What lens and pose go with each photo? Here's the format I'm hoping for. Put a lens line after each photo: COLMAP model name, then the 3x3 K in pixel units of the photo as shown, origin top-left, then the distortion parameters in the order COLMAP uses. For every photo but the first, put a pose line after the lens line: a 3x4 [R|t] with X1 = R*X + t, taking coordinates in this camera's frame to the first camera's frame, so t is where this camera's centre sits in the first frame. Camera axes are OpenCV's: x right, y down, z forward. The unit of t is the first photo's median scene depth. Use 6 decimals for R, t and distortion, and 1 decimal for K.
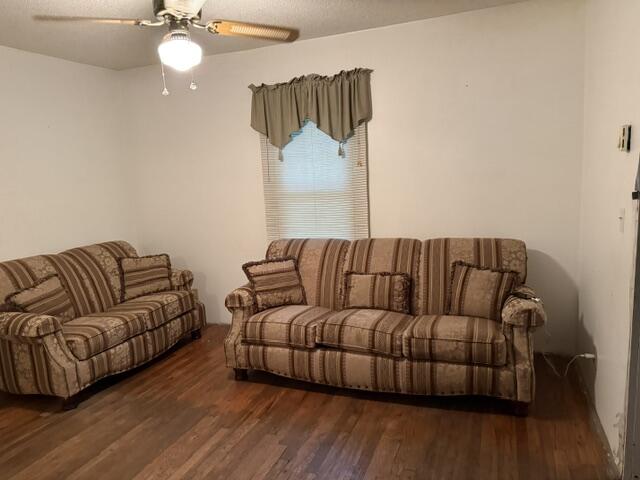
lens RADIAL K [[457.7, 0, 318.9], [0, 457.7, 241.0], [0, 0, 1]] dist [0.041945, -0.034760]
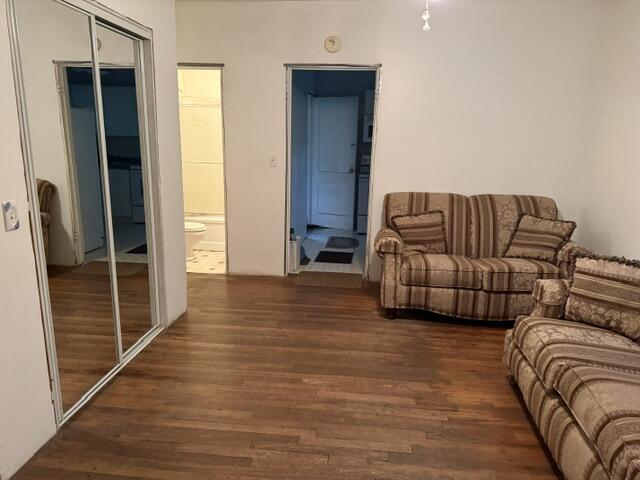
lens RADIAL K [[457.7, 0, 317.5], [0, 457.7, 240.8], [0, 0, 1]] dist [0.041945, -0.034760]
pose [[0.242801, 0.269060, -0.932016, 0.423324], [-0.171709, 0.957516, 0.231689, -0.066137], [0.954759, 0.103781, 0.278685, 0.422930]]
